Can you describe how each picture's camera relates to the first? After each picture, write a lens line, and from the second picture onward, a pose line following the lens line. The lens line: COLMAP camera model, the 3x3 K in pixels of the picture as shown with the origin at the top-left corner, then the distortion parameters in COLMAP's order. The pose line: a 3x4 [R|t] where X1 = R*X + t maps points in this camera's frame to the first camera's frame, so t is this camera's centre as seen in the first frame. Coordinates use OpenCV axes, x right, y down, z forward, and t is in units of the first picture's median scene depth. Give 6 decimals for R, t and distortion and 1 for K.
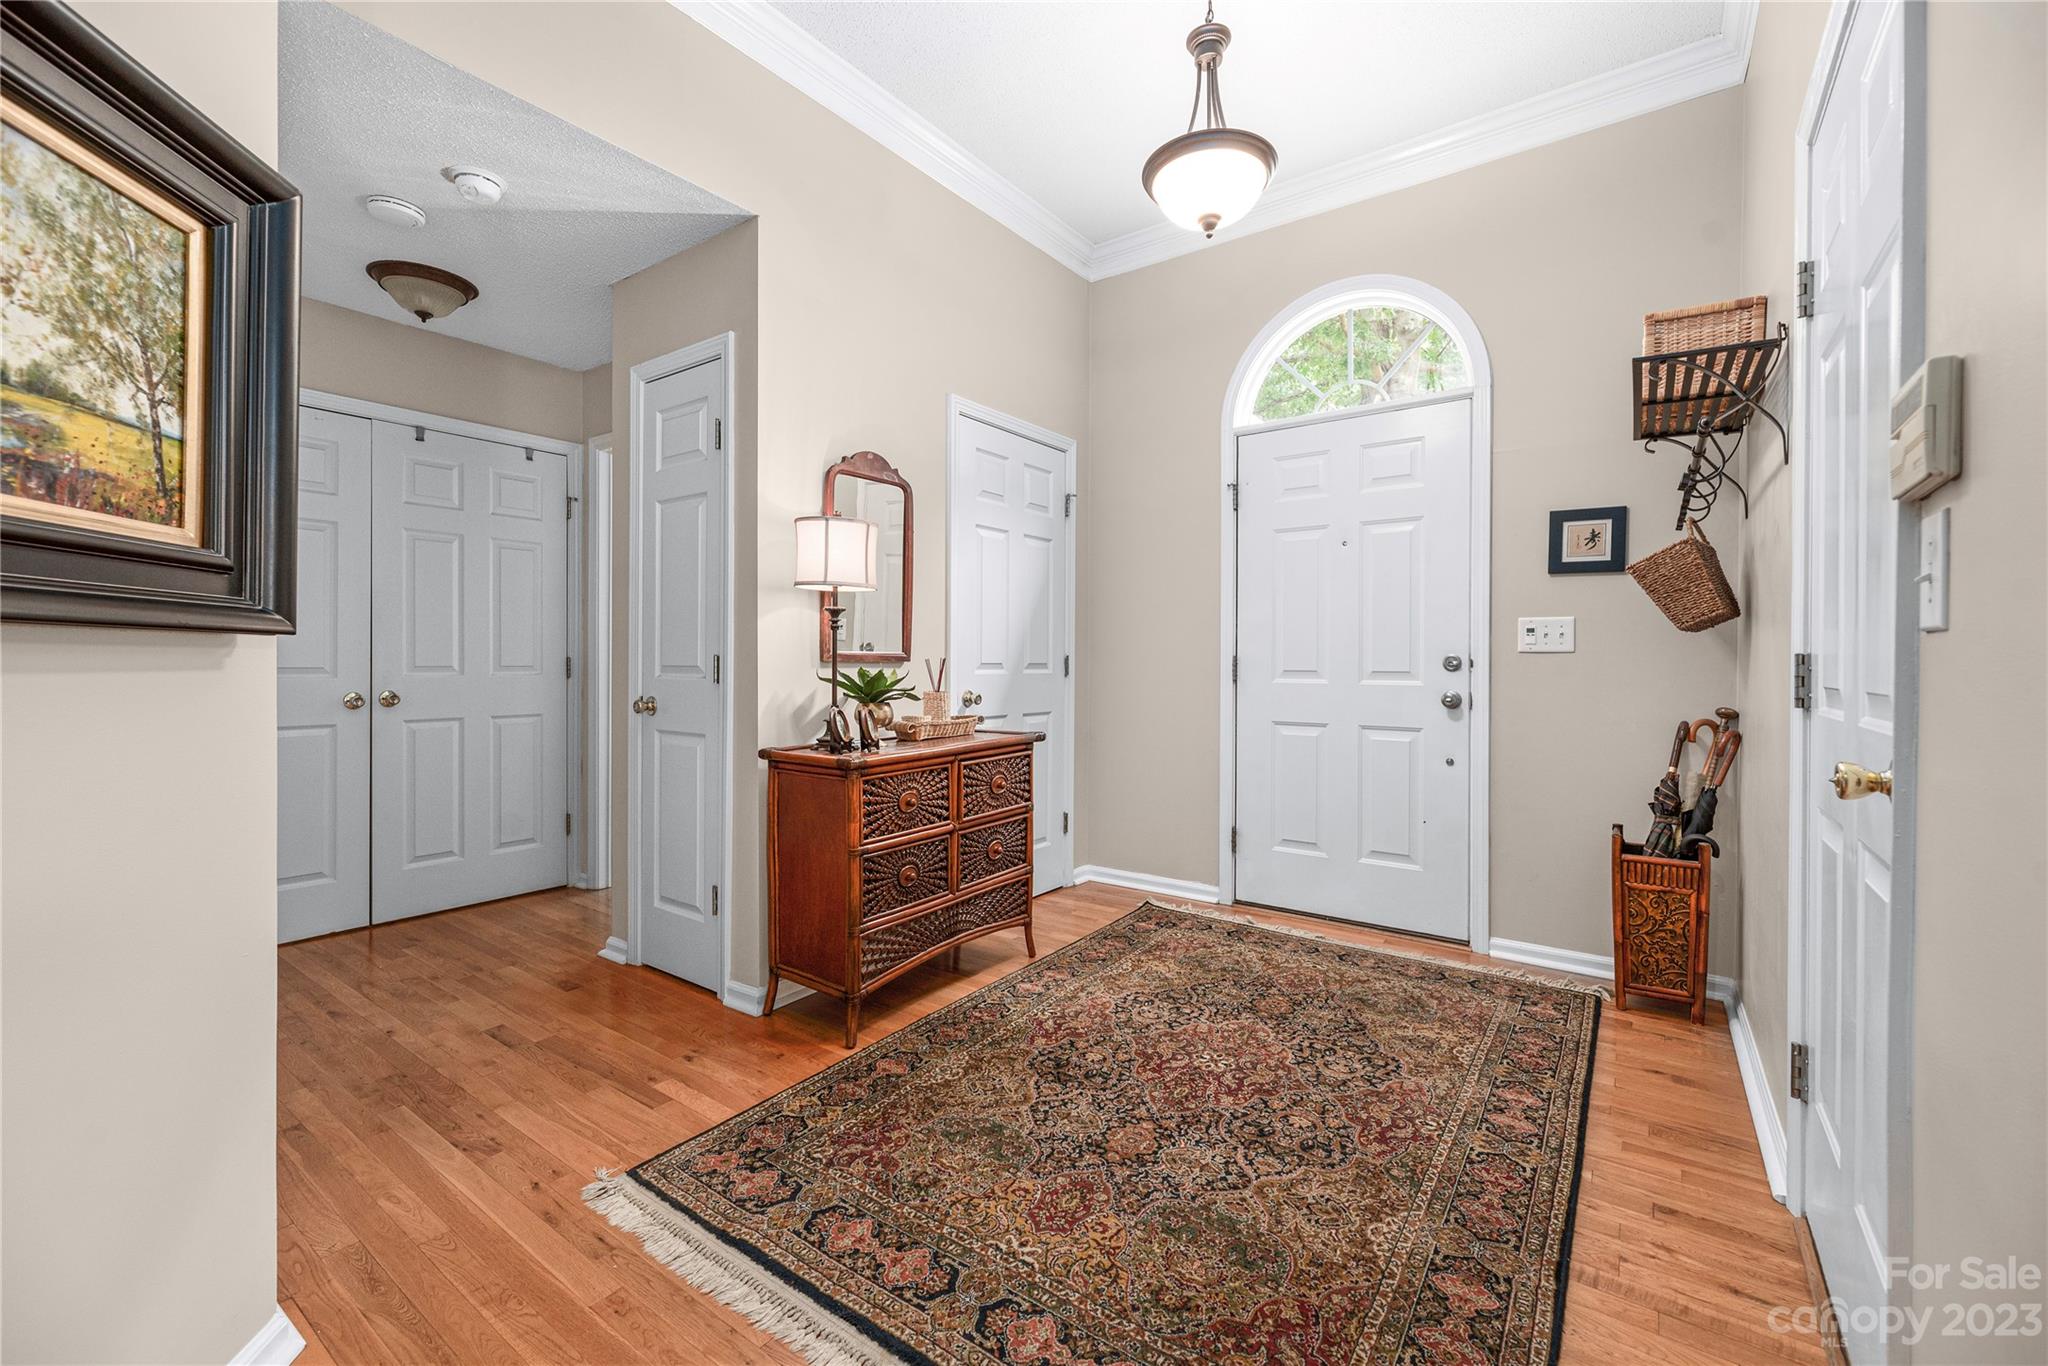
lens RADIAL K [[834.6, 0, 1027.4], [0, 834.6, 666.6], [0, 0, 1]] dist [0.000231, -0.000419]
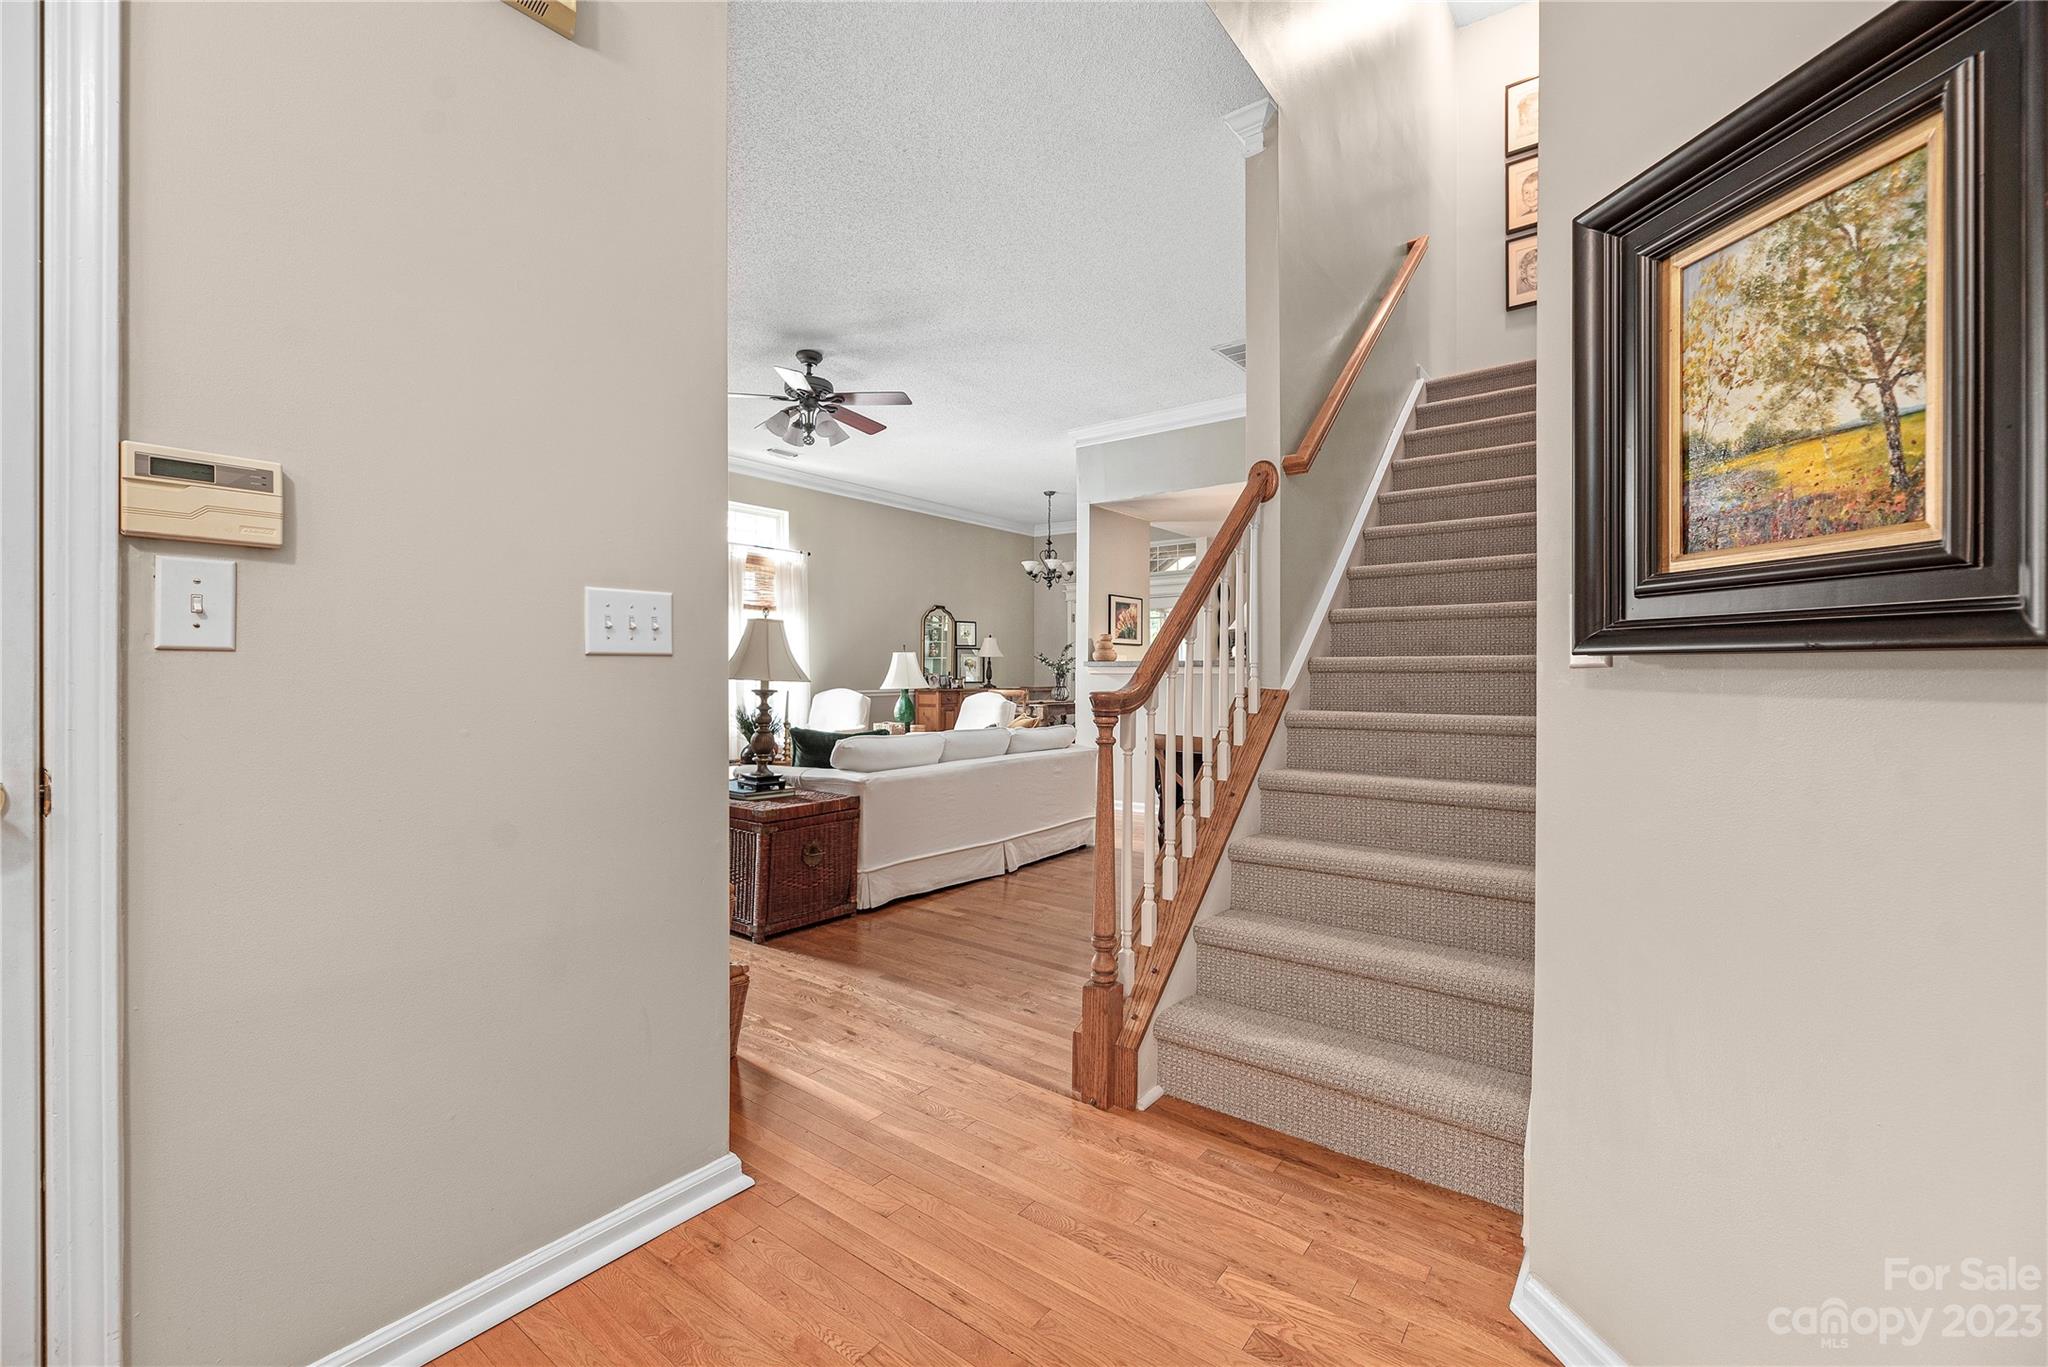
lens RADIAL K [[834.6, 0, 1029.2], [0, 834.6, 673.1], [0, 0, 1]] dist [0.000231, -0.000419]
pose [[-0.999931, -0.006379, 0.009818, -0.188417], [-0.006300, 0.999947, 0.008108, -0.023779], [-0.009869, 0.008046, -0.999919, 1.959496]]
